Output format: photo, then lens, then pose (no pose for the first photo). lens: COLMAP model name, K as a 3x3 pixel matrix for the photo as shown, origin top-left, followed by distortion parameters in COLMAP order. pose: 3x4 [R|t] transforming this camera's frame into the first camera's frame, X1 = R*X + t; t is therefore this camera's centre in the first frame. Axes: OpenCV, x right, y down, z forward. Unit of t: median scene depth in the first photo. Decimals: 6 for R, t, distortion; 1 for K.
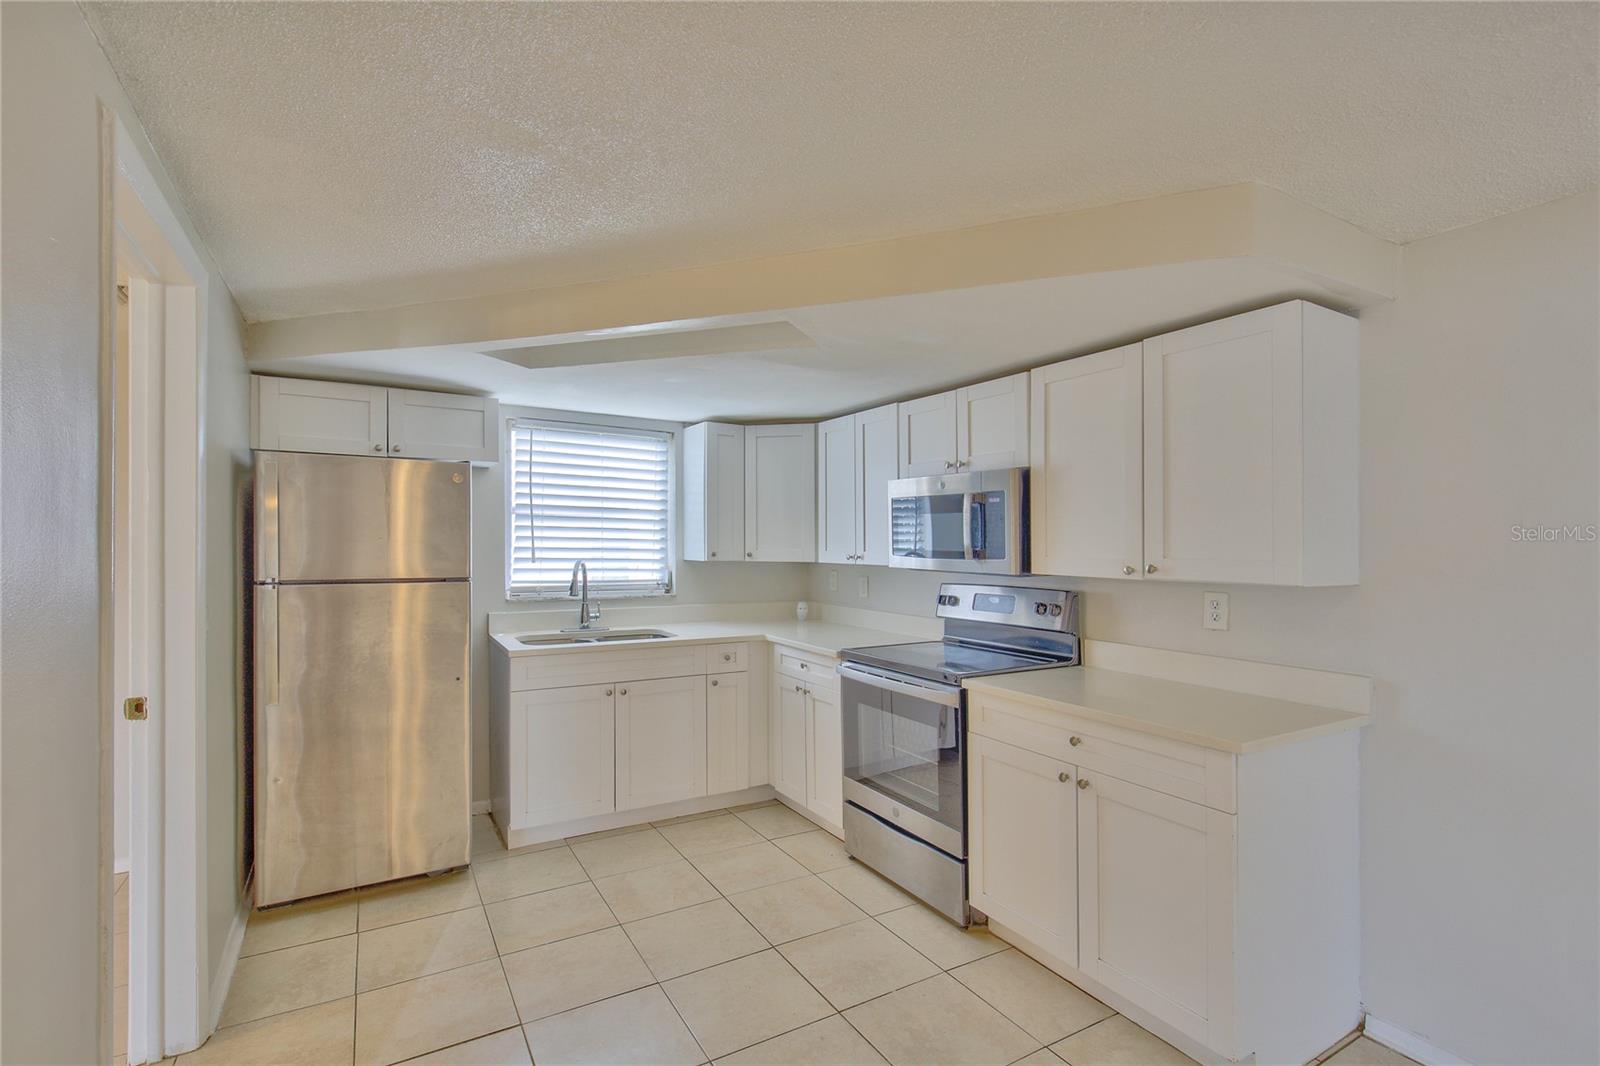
lens RADIAL K [[723.6, 0, 804.5], [0, 723.6, 544.6], [0, 0, 1]] dist [0.001054, 0.000658]
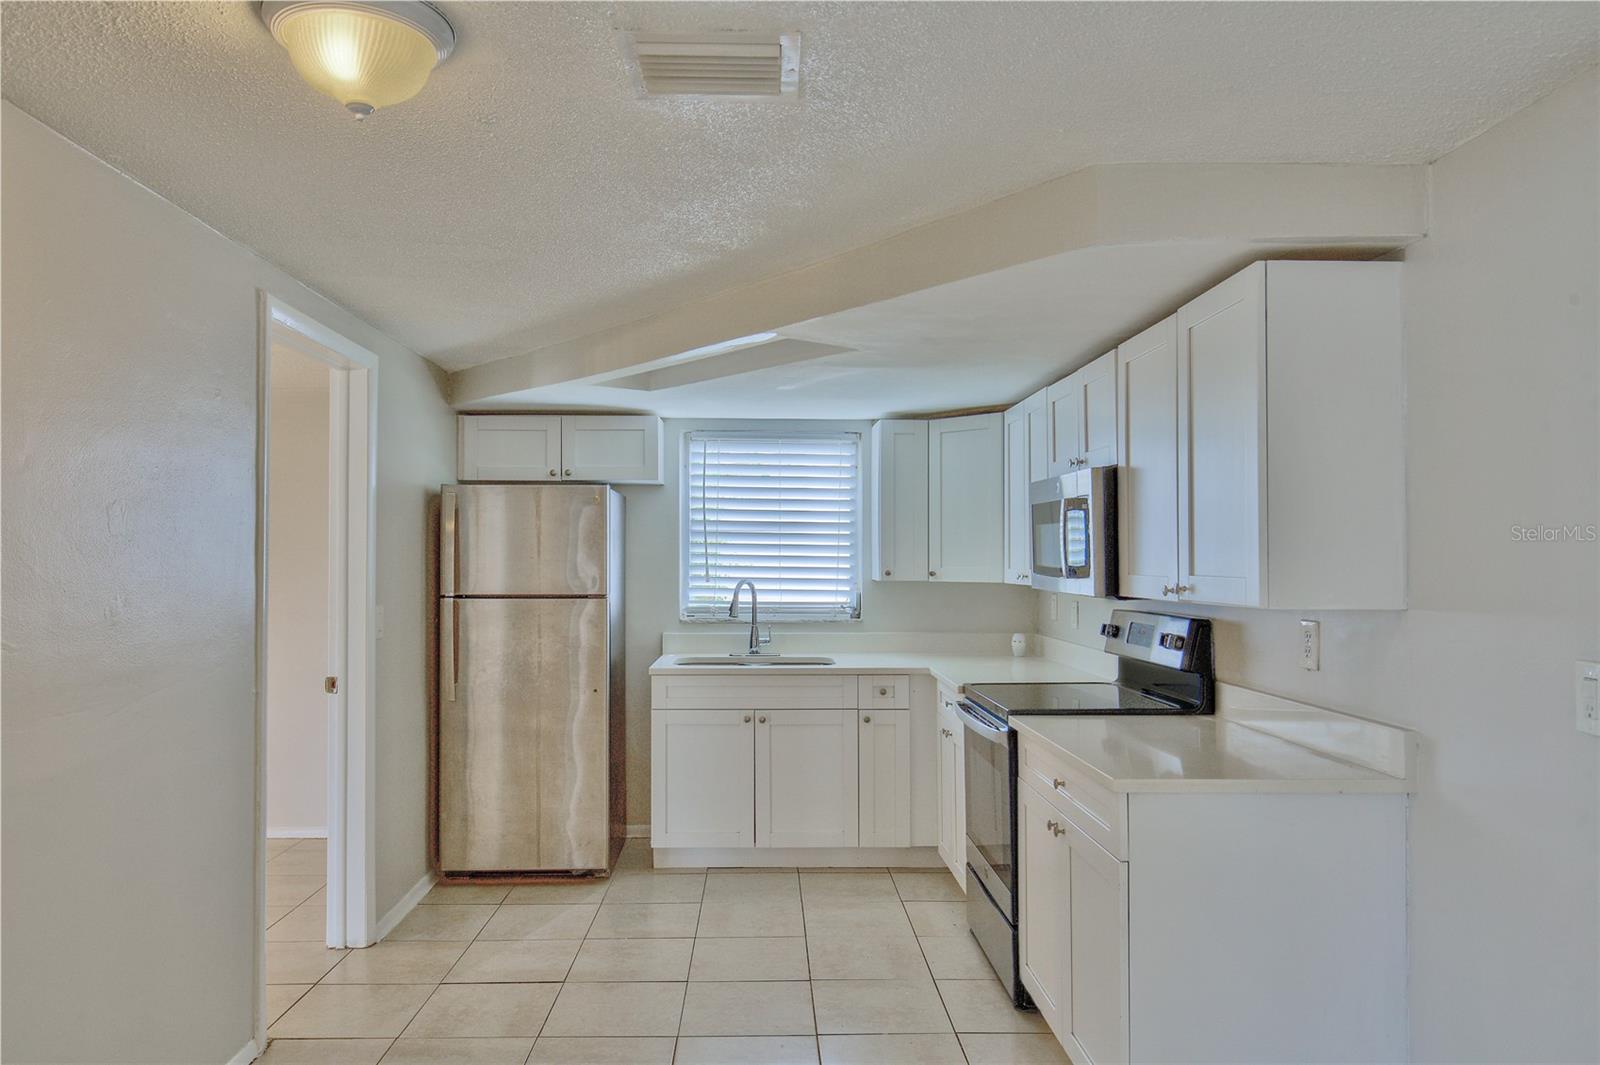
lens RADIAL K [[1059.7, 0, 796.0], [0, 1059.7, 546.6], [0, 0, 1]] dist [0.006781, 0.000664]
pose [[0.871619, -0.011870, -0.490041, 0.484840], [0.004550, 0.999860, -0.016126, 0.001989], [0.490163, 0.011826, 0.871550, -0.184934]]
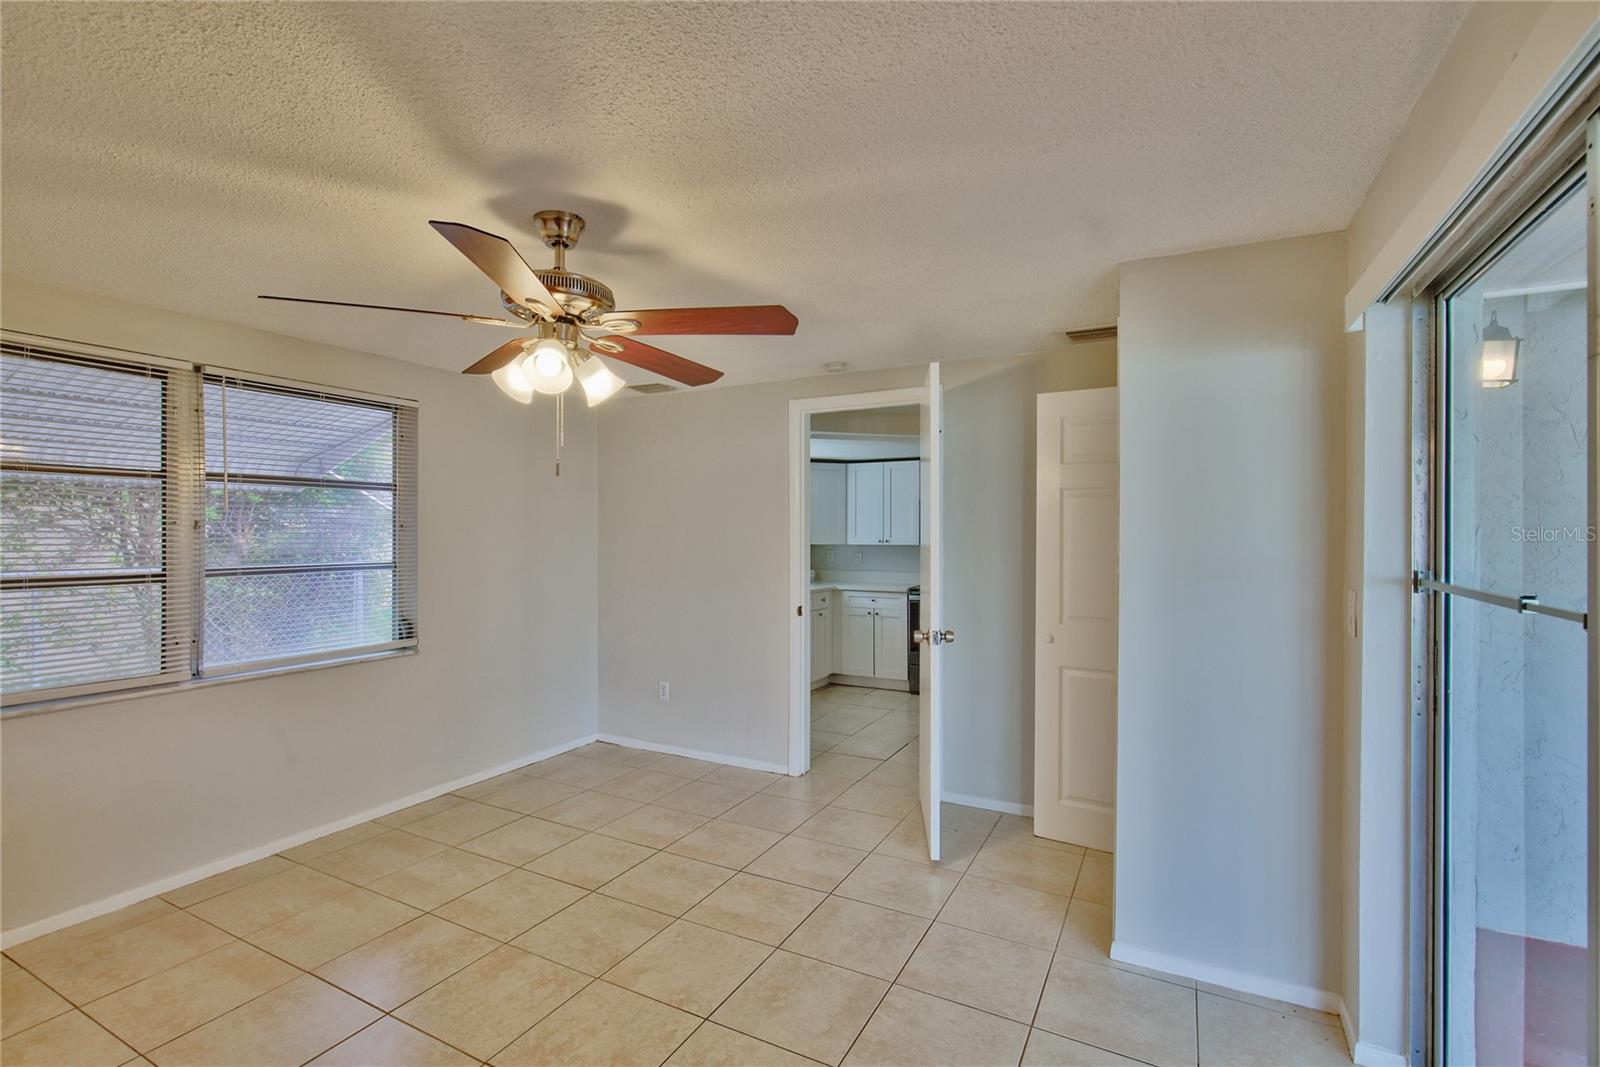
lens RADIAL K [[723.6, 0, 798.3], [0, 723.6, 530.9], [0, 0, 1]] dist [0.001054, 0.000658]
pose [[0.855275, -0.005166, 0.518149, -1.192434], [0.008211, 0.999960, -0.003585, -0.002728], [-0.518109, 0.007321, 0.855283, -0.505776]]
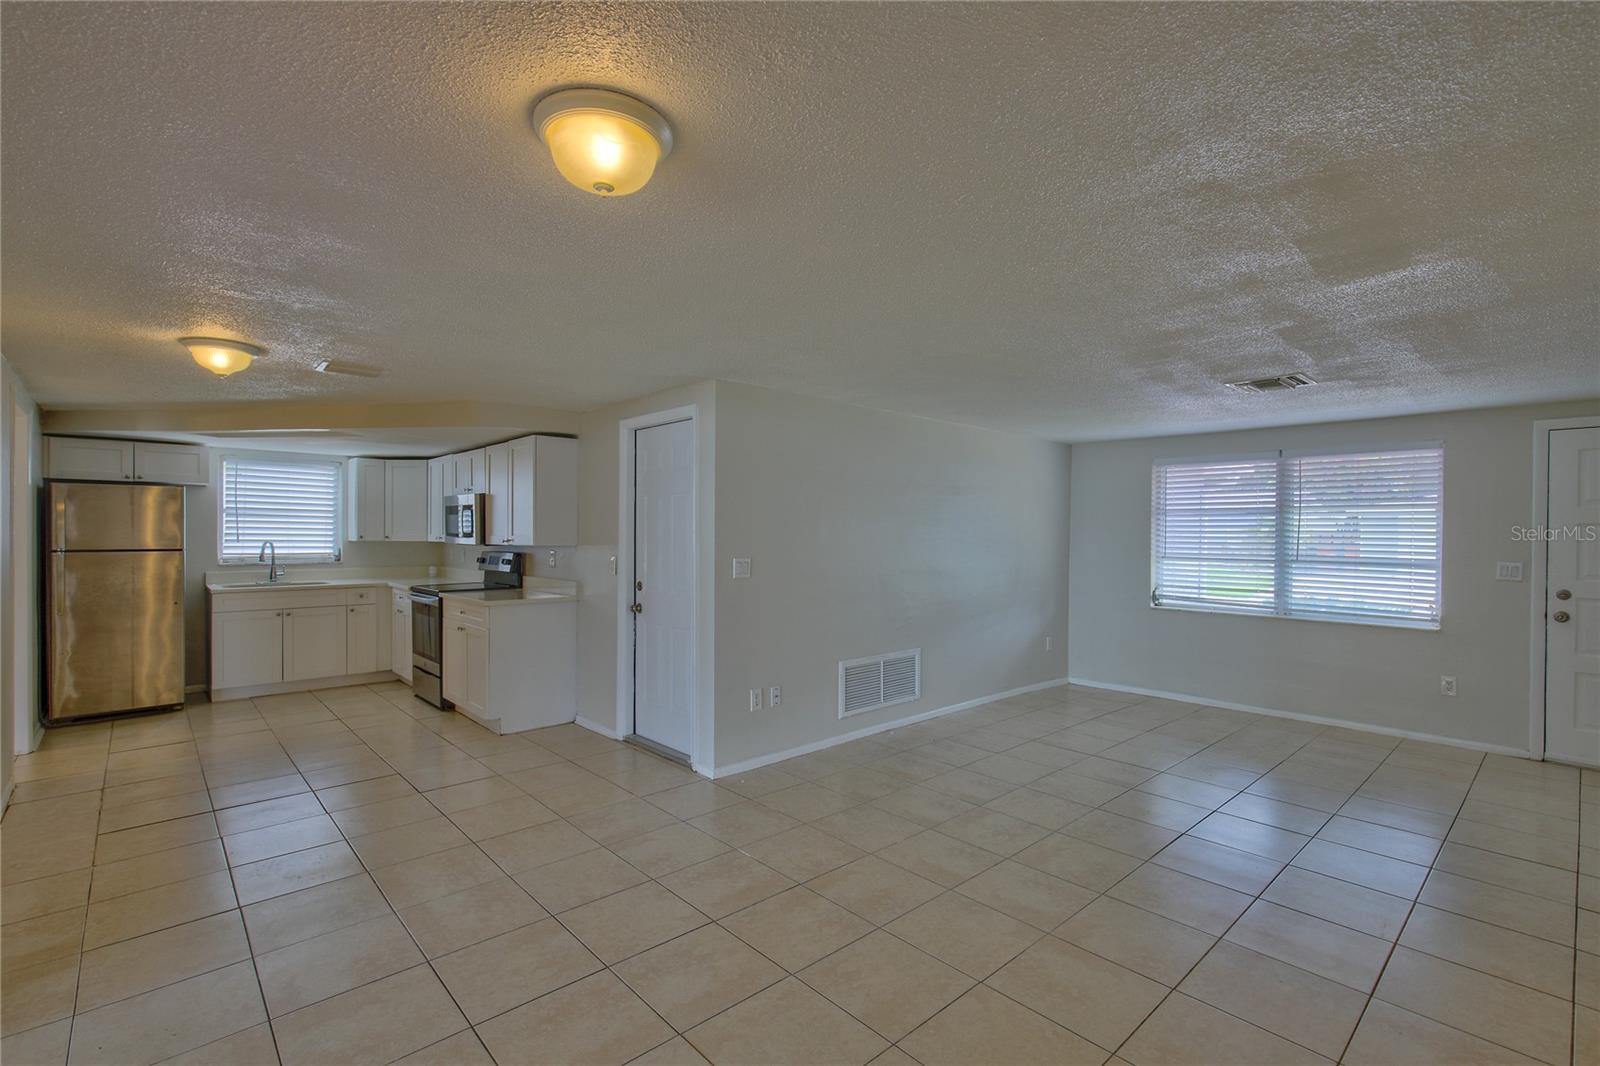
lens RADIAL K [[723.6, 0, 793.8], [0, 723.6, 528.6], [0, 0, 1]] dist [0.001054, 0.000658]
pose [[0.981207, -0.002573, 0.192941, 0.655337], [0.003830, 0.999974, -0.006143, 0.009781], [-0.192920, 0.006767, 0.981191, -1.031563]]
